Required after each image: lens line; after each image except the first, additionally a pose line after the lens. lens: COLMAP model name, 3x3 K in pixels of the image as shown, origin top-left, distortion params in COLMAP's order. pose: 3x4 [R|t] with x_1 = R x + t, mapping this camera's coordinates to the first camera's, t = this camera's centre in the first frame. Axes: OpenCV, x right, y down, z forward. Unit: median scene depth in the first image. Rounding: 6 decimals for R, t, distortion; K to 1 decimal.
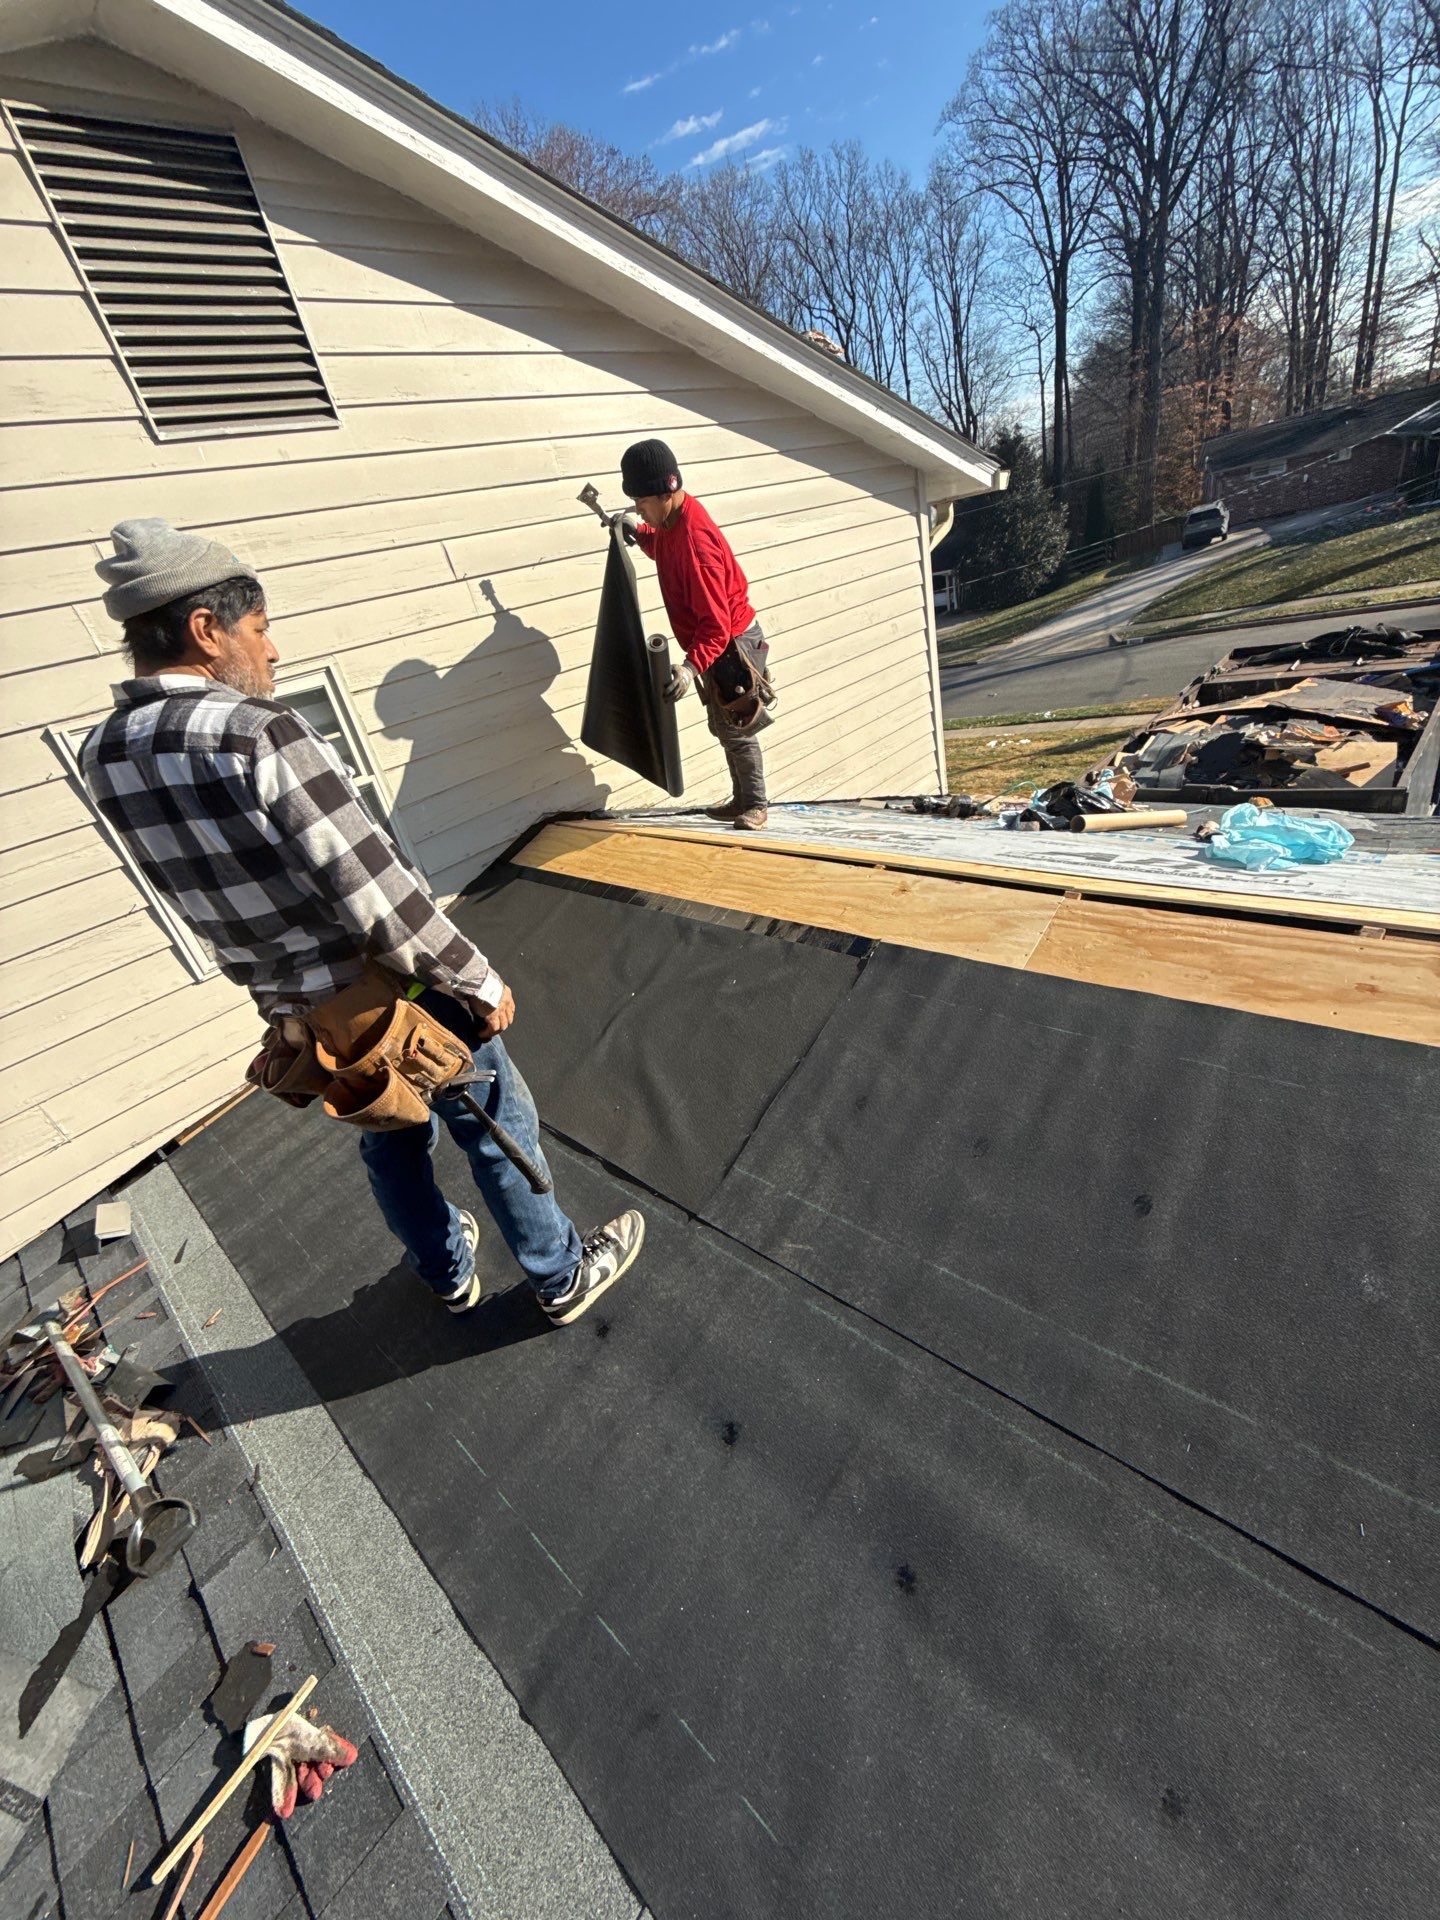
lens RADIAL K [[760.2, 0, 718.3], [0, 760.2, 959.1], [0, 0, 1]] dist [-0.000647, -0.000595]
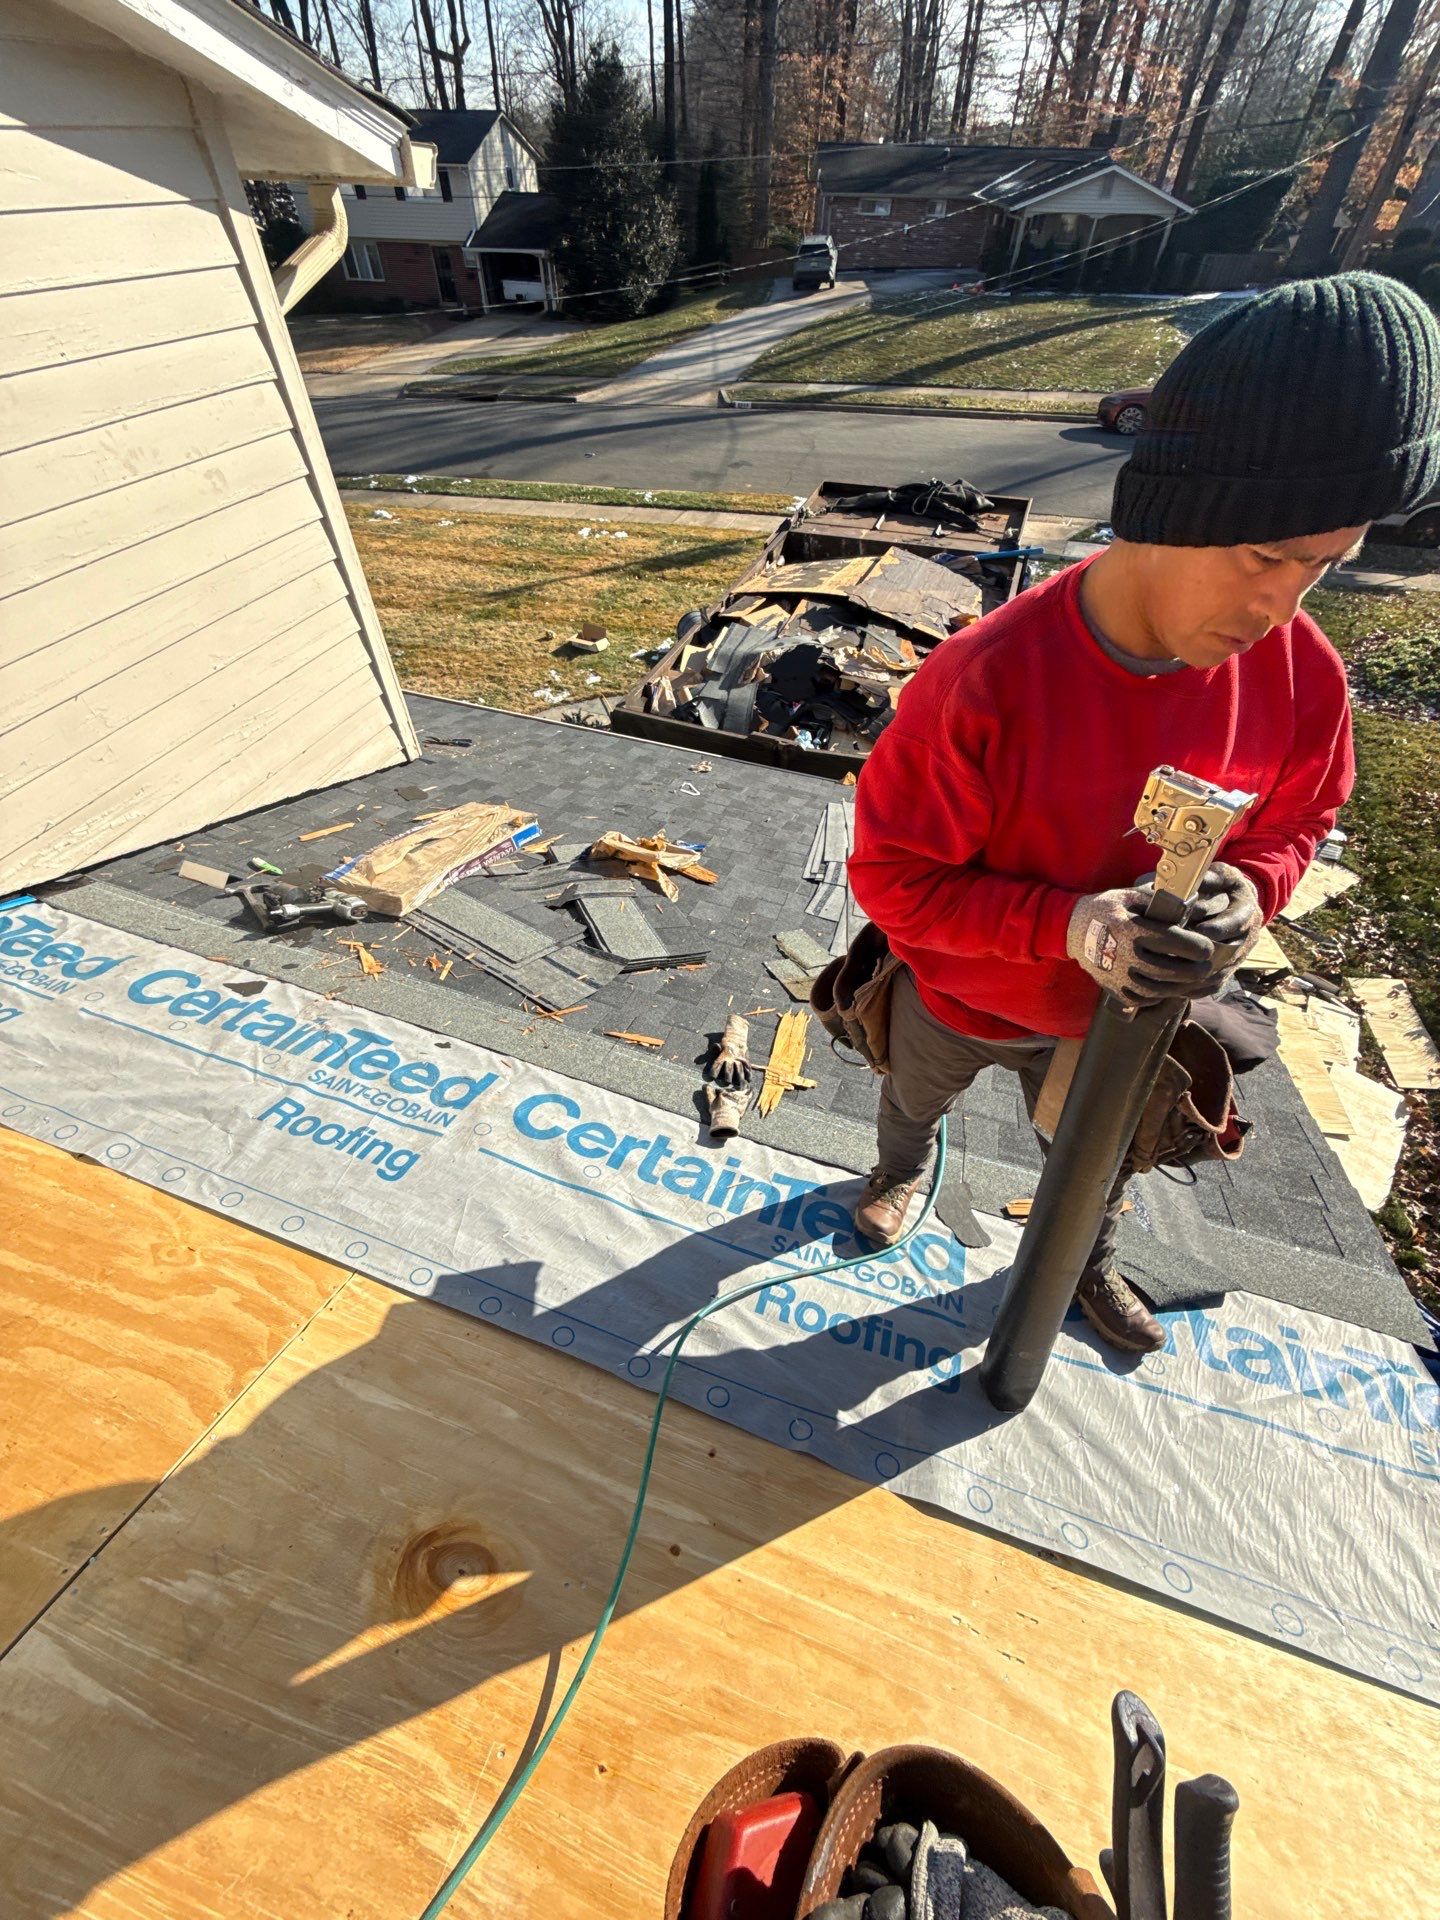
lens RADIAL K [[760.2, 0, 718.3], [0, 760.2, 959.1], [0, 0, 1]] dist [-0.000647, -0.000595]
pose [[0.896723, -0.134687, 0.421600, 0.080119], [0.005617, 0.955958, 0.293449, -0.082270], [-0.442556, -0.260774, 0.857986, 0.103508]]
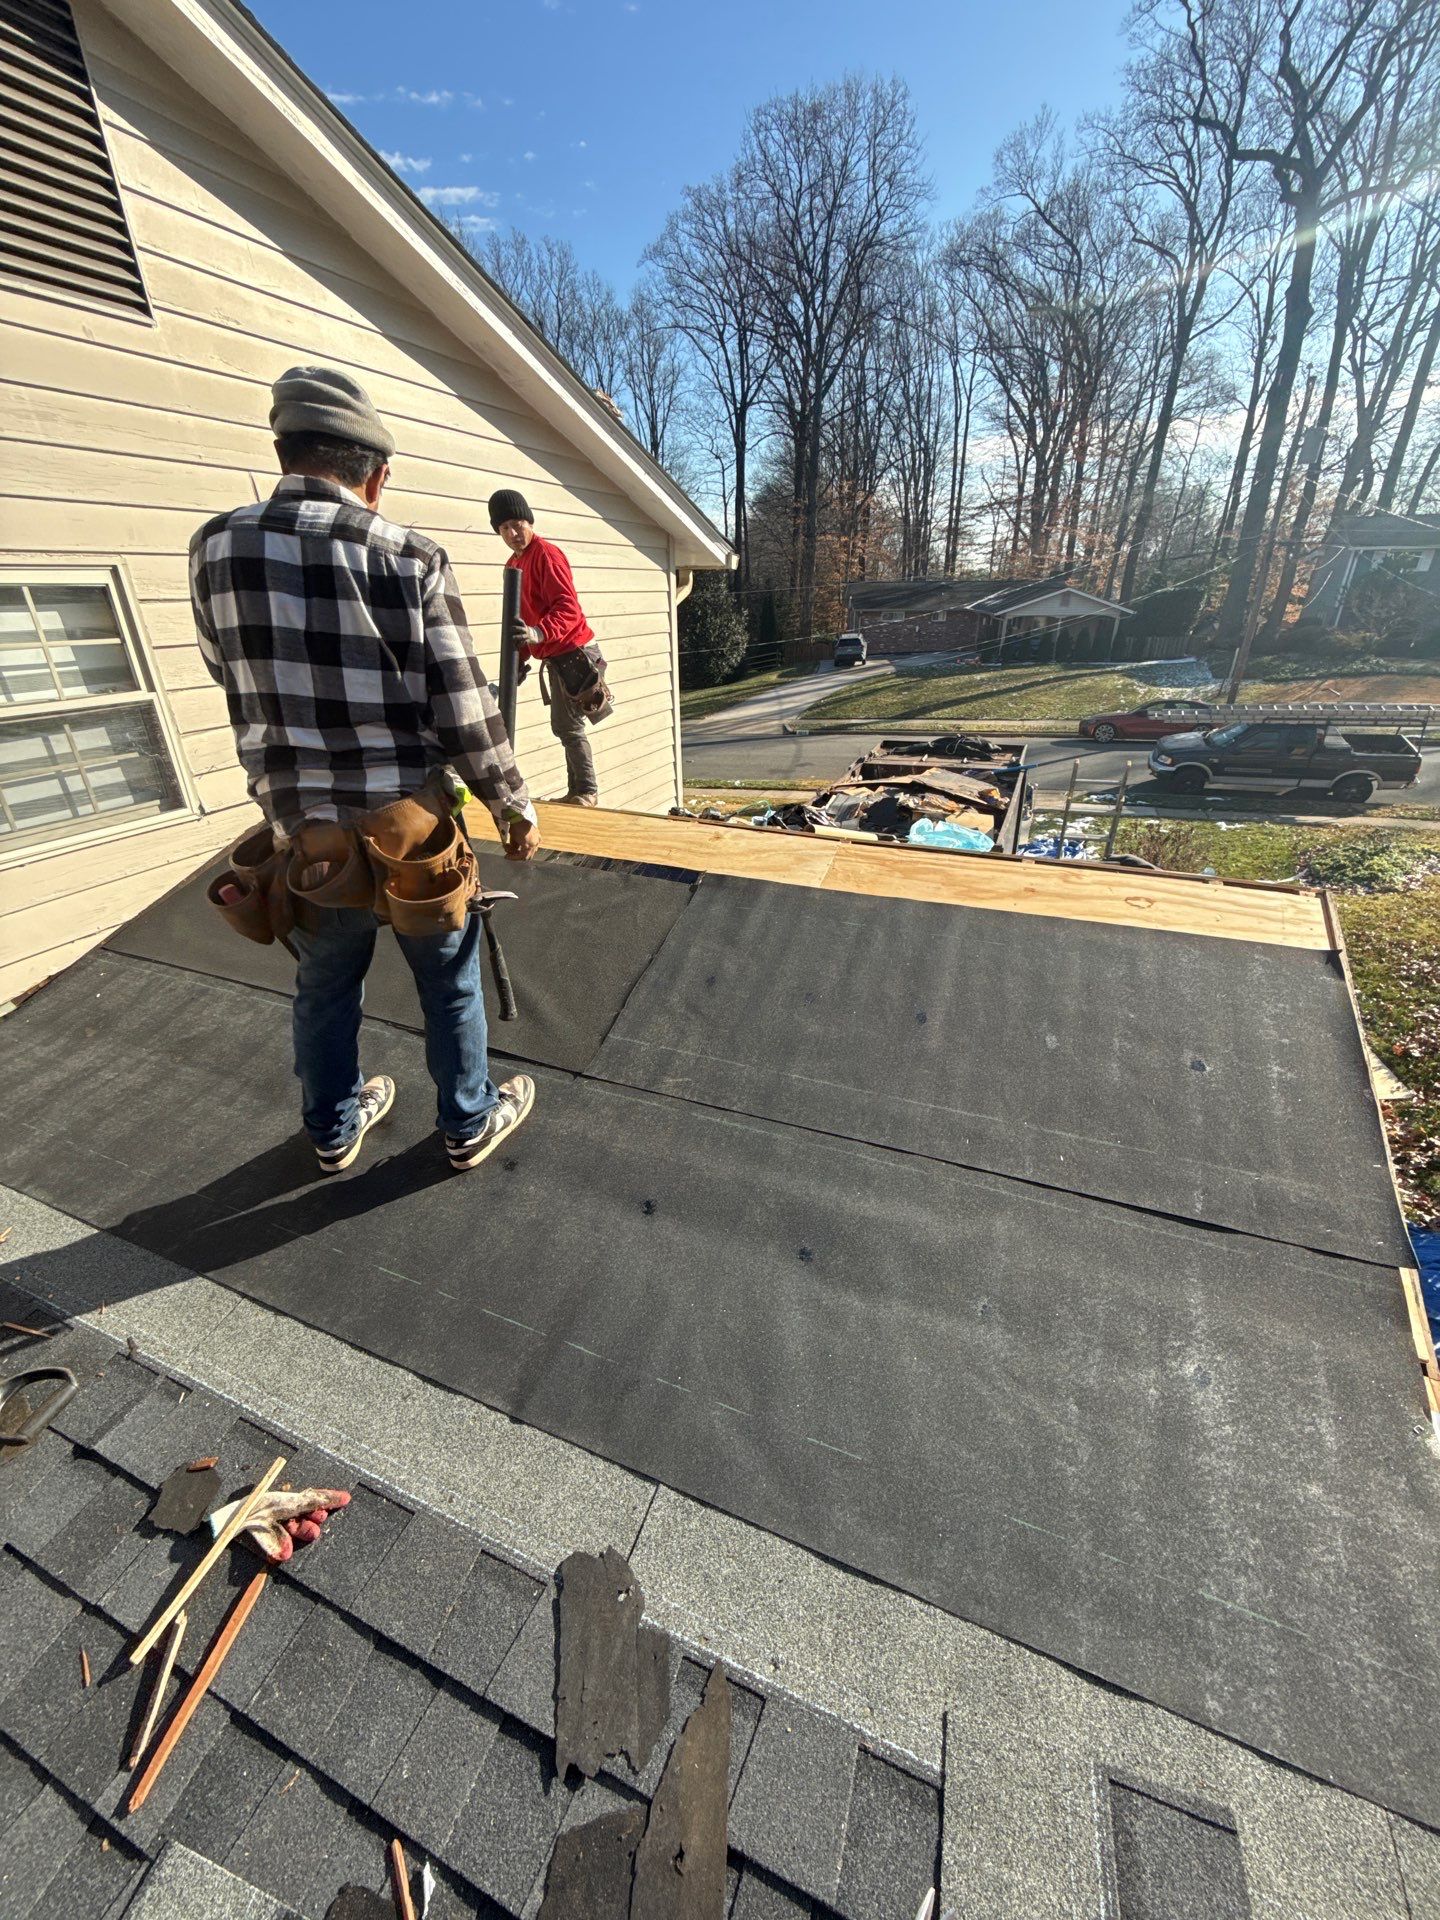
lens RADIAL K [[760.2, 0, 718.3], [0, 760.2, 959.1], [0, 0, 1]] dist [-0.000647, -0.000595]
pose [[0.921122, 0.029574, 0.388148, -0.028731], [-0.001931, 0.997445, -0.071416, 0.024249], [-0.389268, 0.065033, 0.918826, -0.015437]]
